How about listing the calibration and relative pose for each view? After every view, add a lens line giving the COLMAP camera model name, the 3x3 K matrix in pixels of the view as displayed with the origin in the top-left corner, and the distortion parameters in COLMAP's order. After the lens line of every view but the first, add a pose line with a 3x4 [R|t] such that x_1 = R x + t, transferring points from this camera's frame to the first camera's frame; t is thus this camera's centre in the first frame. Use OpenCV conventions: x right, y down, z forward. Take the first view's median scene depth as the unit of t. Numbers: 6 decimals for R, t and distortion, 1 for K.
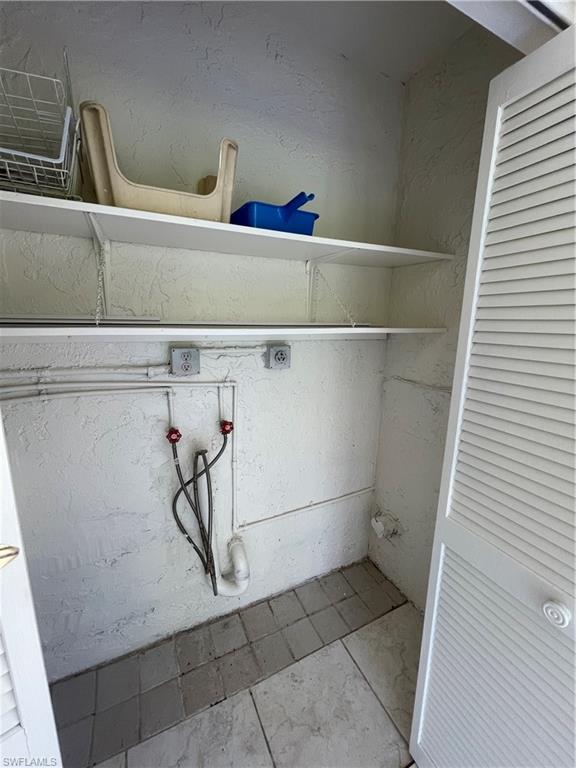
lens RADIAL K [[308.2, 0, 285.3], [0, 308.2, 380.9], [0, 0, 1]] dist [-0.001161, 0.000138]
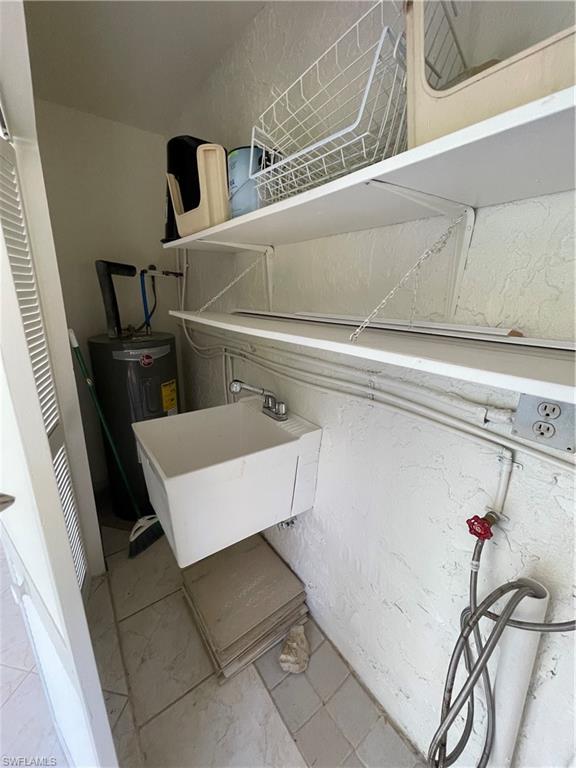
lens RADIAL K [[308.2, 0, 285.3], [0, 308.2, 380.9], [0, 0, 1]] dist [-0.001161, 0.000138]
pose [[0.177601, 0.247564, -0.952455, 0.073778], [-0.207203, 0.955552, 0.209732, -0.150071], [0.962042, 0.160103, 0.221002, 0.494559]]
